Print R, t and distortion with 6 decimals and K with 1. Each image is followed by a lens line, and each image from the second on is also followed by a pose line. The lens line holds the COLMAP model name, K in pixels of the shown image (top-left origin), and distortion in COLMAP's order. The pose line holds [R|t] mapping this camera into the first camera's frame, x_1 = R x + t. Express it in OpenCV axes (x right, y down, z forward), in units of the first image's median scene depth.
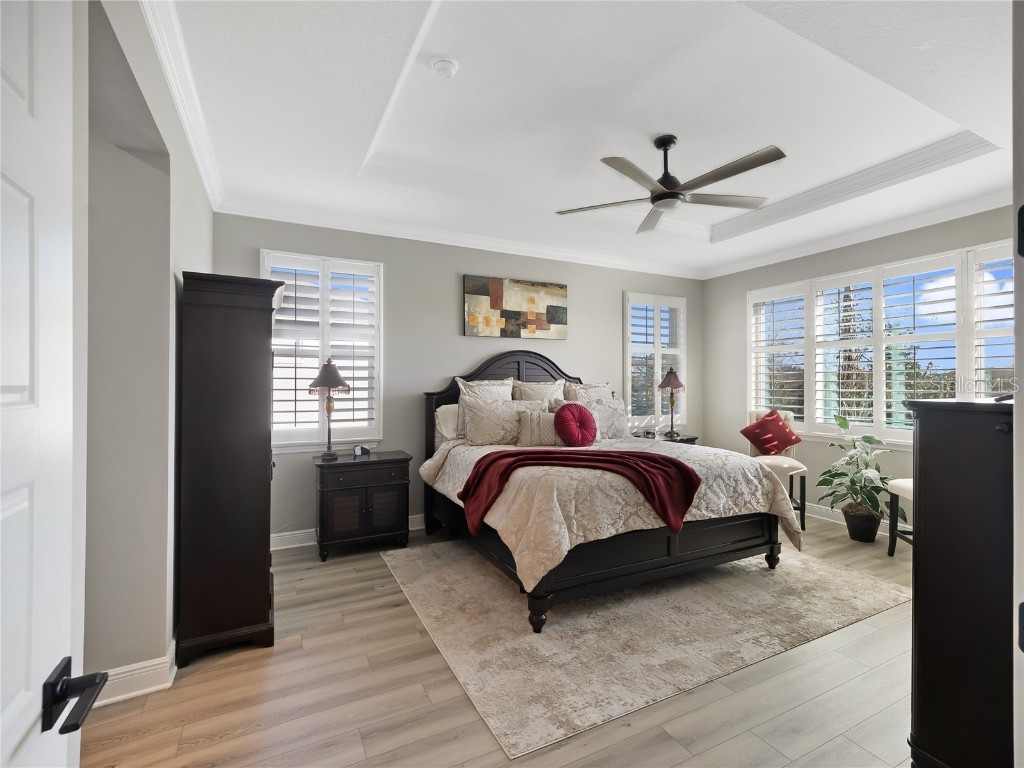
lens RADIAL K [[478.6, 0, 512.0], [0, 478.6, 384.0], [0, 0, 1]] dist [-0.024812, -0.000062]
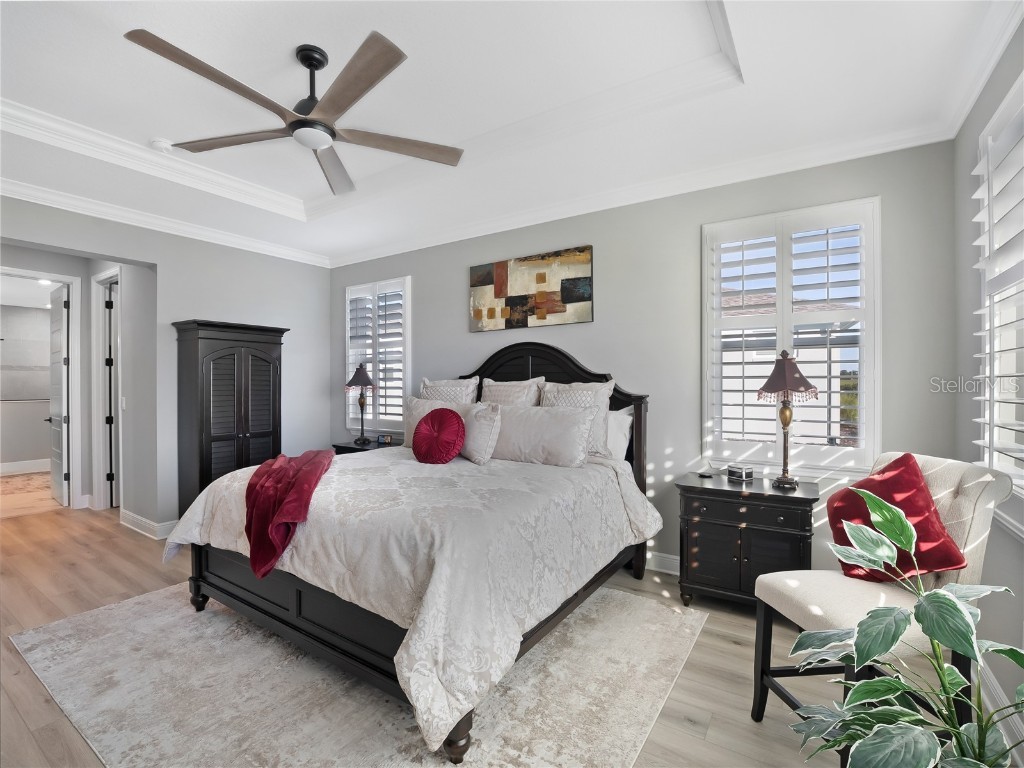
lens RADIAL K [[486.0, 0, 521.9], [0, 486.0, 384.2], [0, 0, 1]] dist [-0.000958, -0.000199]
pose [[0.478990, 0.000089, -0.877820, 0.752602], [-0.005586, 0.999980, -0.002947, 0.003386], [0.877803, 0.006315, 0.478981, 0.605263]]
